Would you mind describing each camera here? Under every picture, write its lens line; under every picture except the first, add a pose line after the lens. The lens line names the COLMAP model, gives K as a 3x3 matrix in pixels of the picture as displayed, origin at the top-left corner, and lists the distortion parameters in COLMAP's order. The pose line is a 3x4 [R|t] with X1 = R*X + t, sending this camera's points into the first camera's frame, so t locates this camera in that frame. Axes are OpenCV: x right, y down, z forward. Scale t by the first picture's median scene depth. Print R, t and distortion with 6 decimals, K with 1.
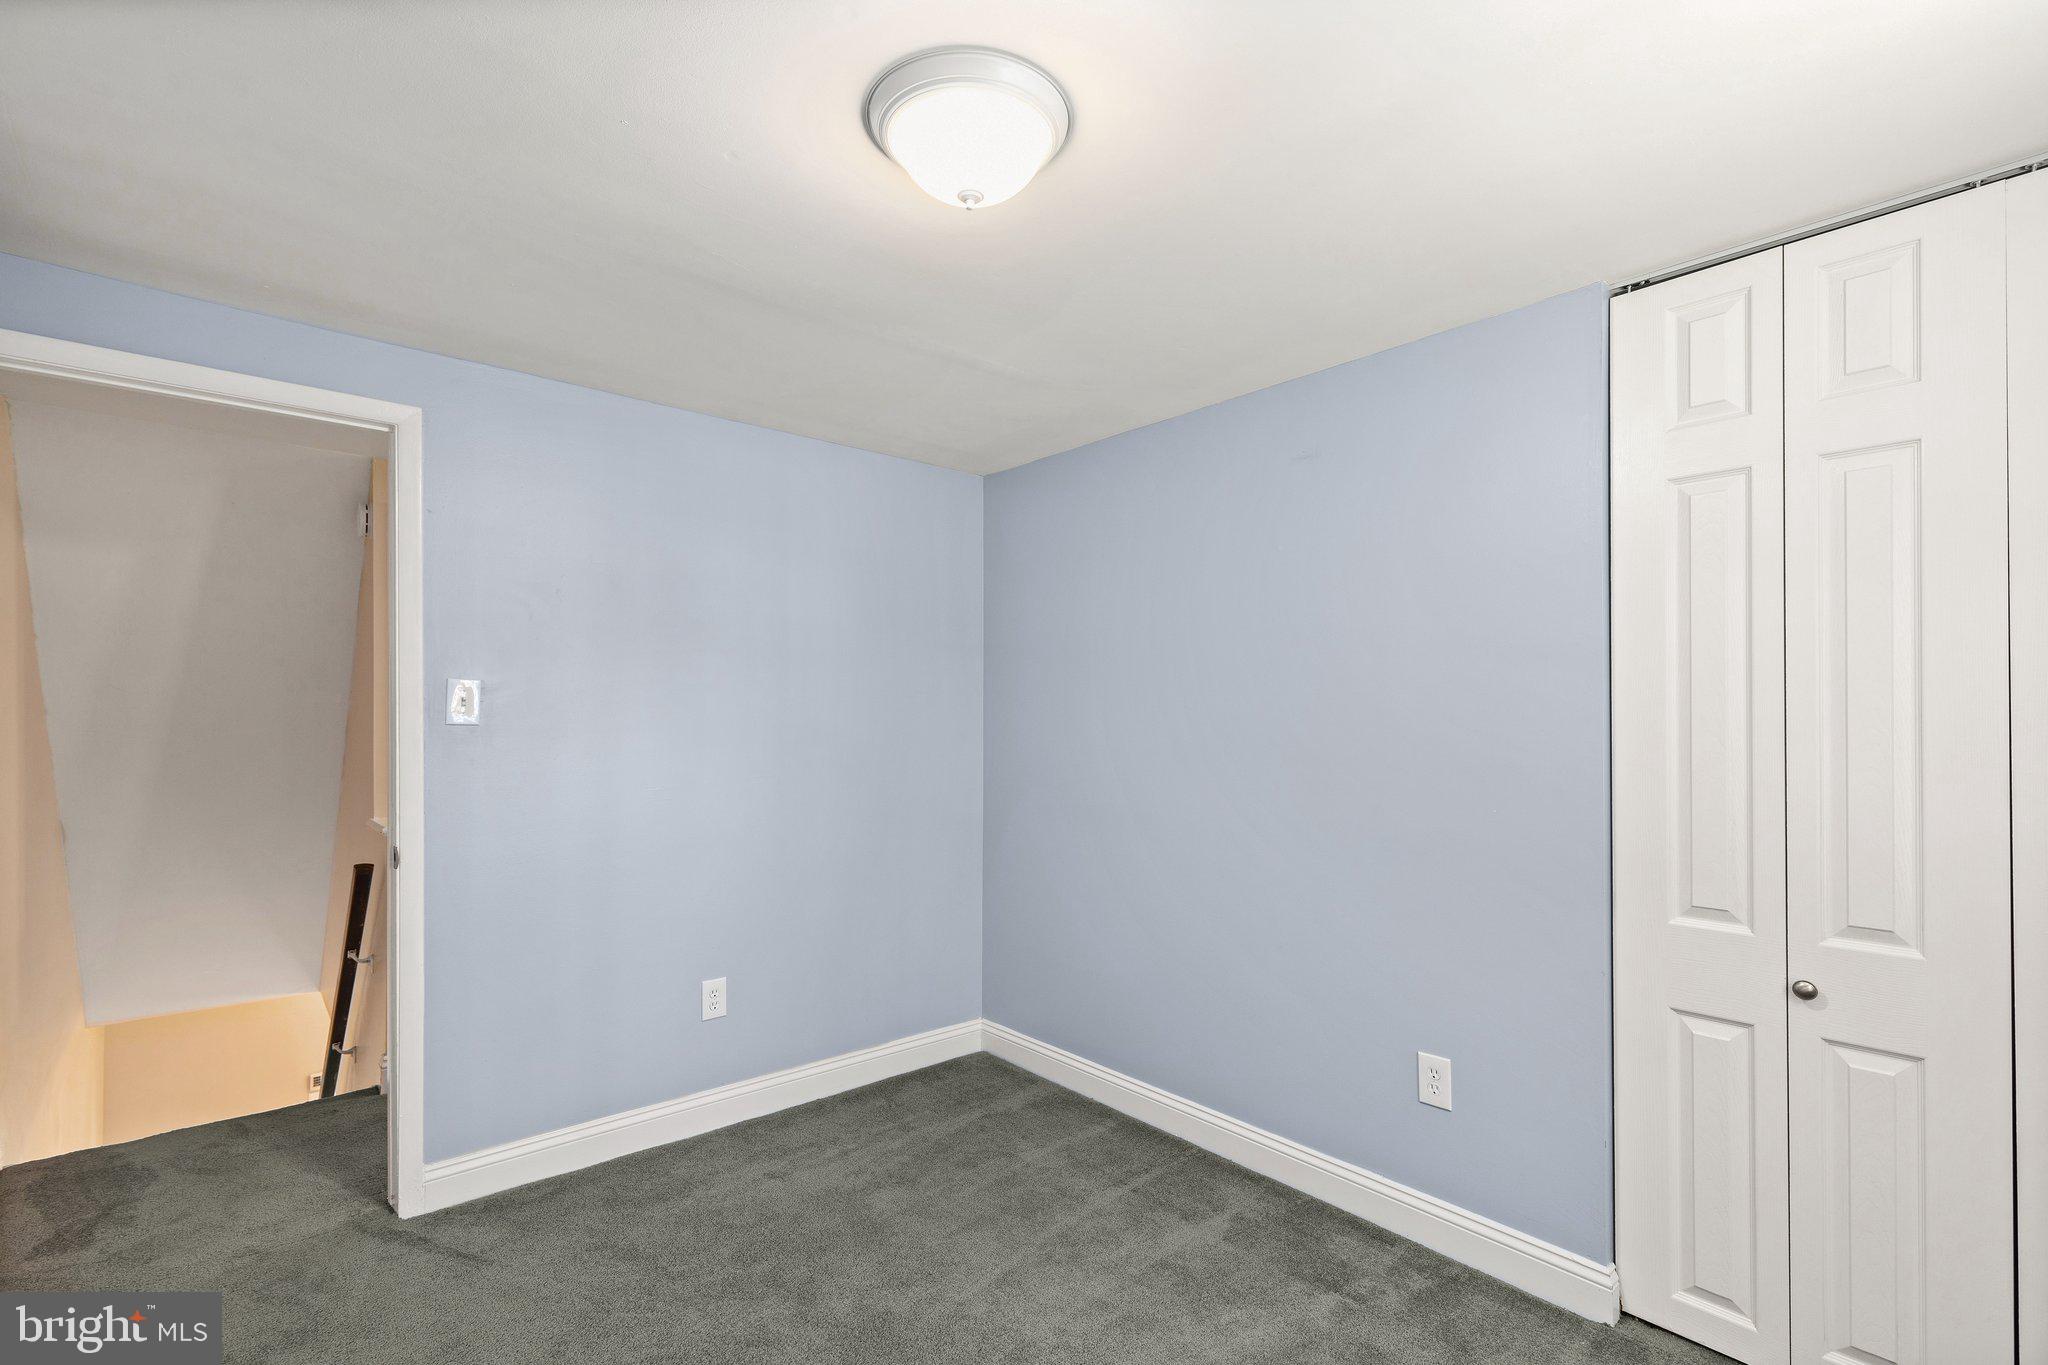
lens RADIAL K [[925.3, 0, 1026.1], [0, 925.3, 703.8], [0, 0, 1]] dist [0.008629, -0.000787]
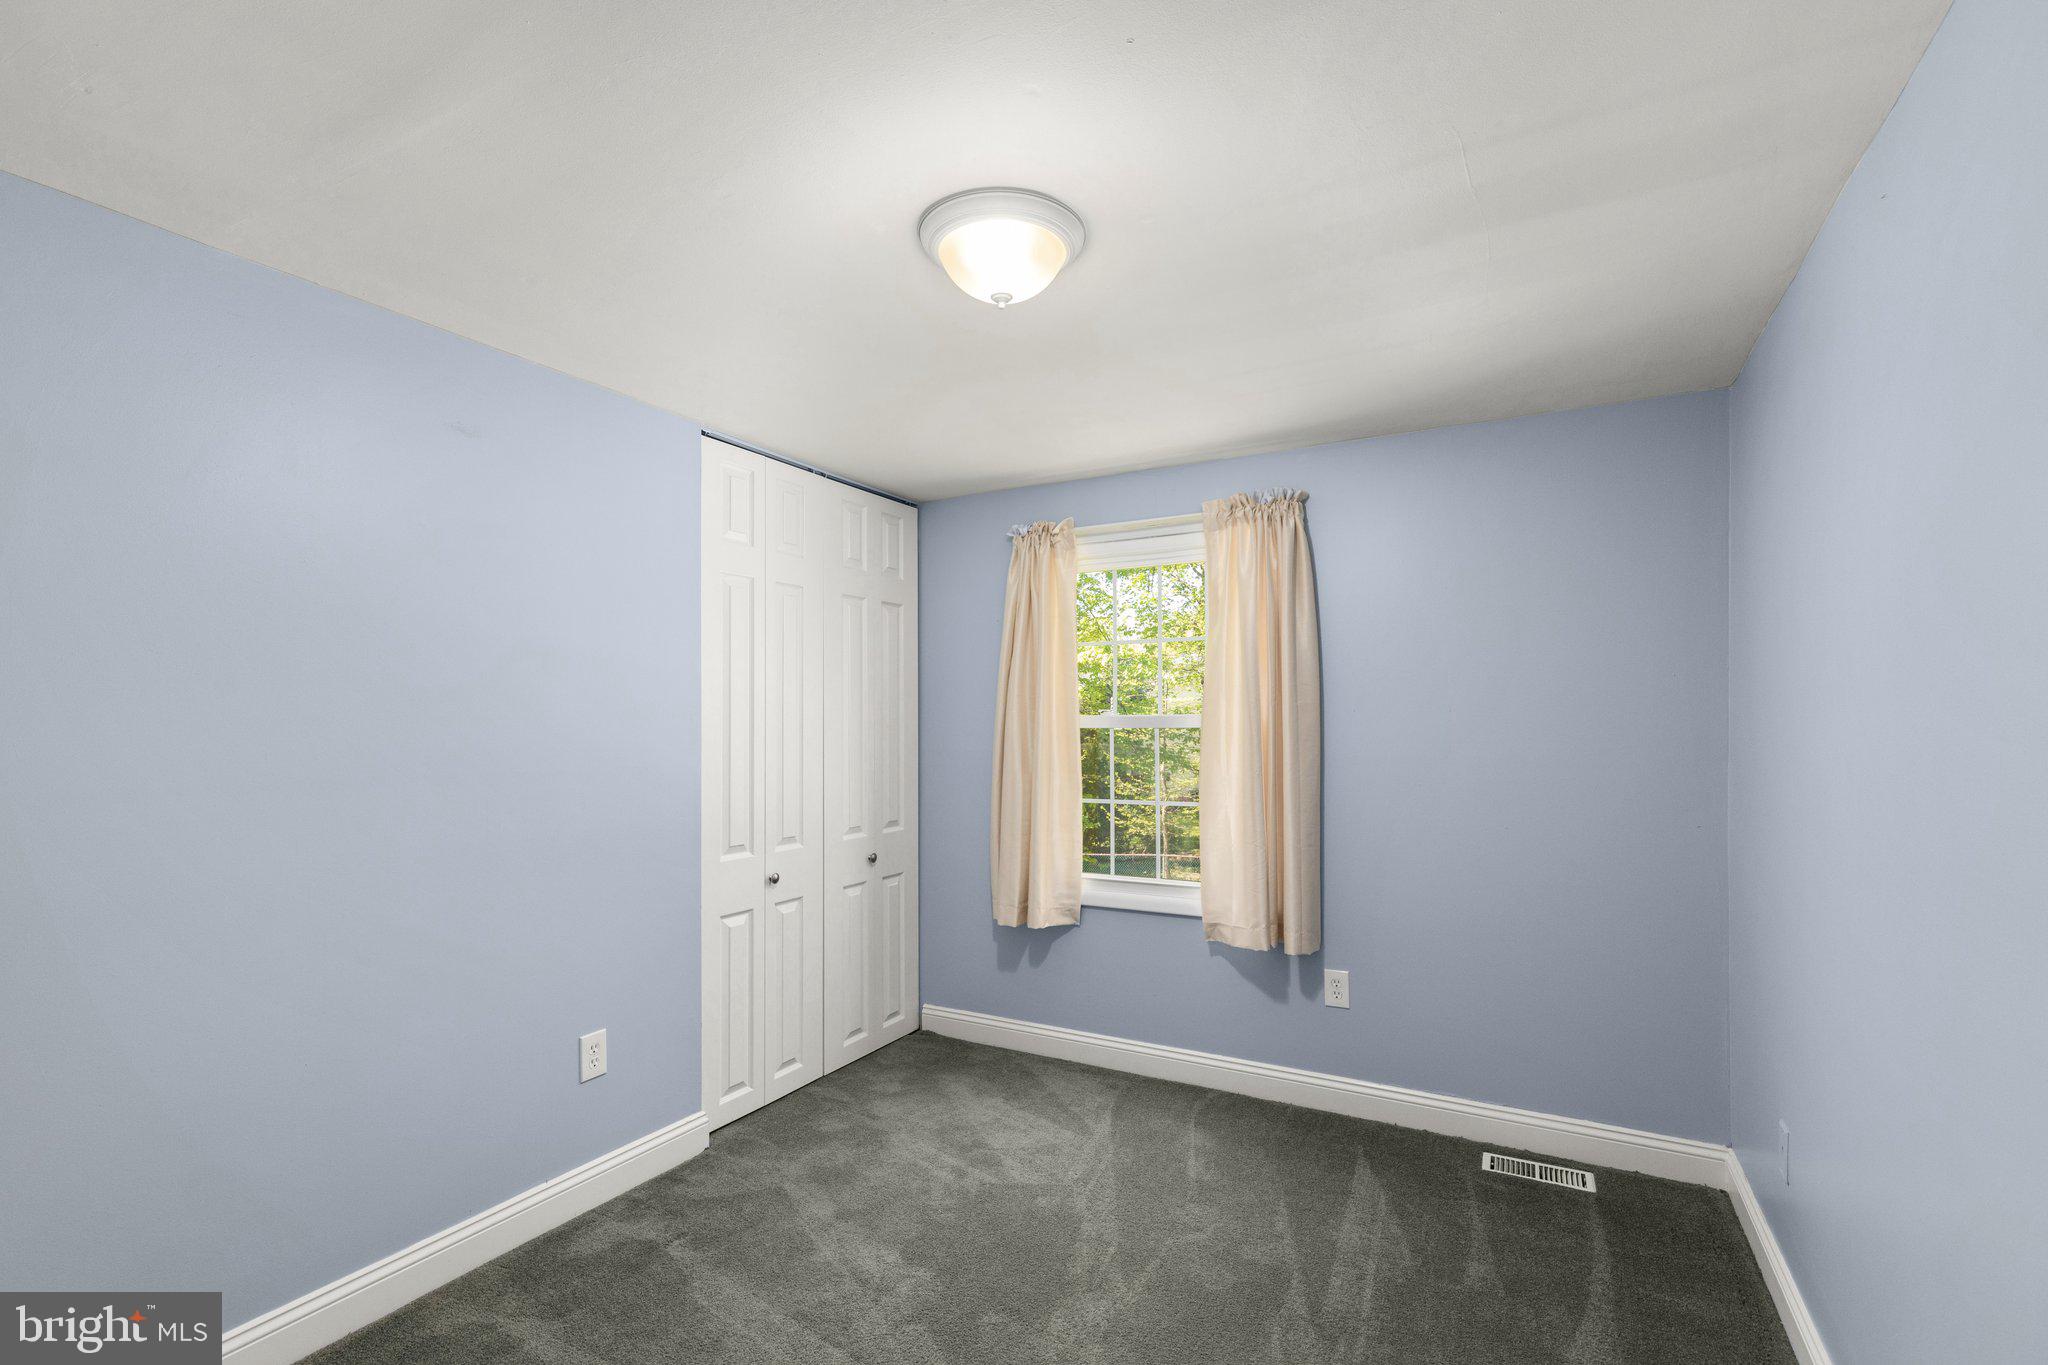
lens RADIAL K [[958.2, 0, 1003.1], [0, 958.2, 708.5], [0, 0, 1]] dist [0.002277, -0.000022]
pose [[-0.327719, 0.016291, 0.944635, -0.998813], [-0.003531, 0.999823, -0.018468, 0.012804], [-0.944769, -0.009388, -0.327603, 1.128926]]
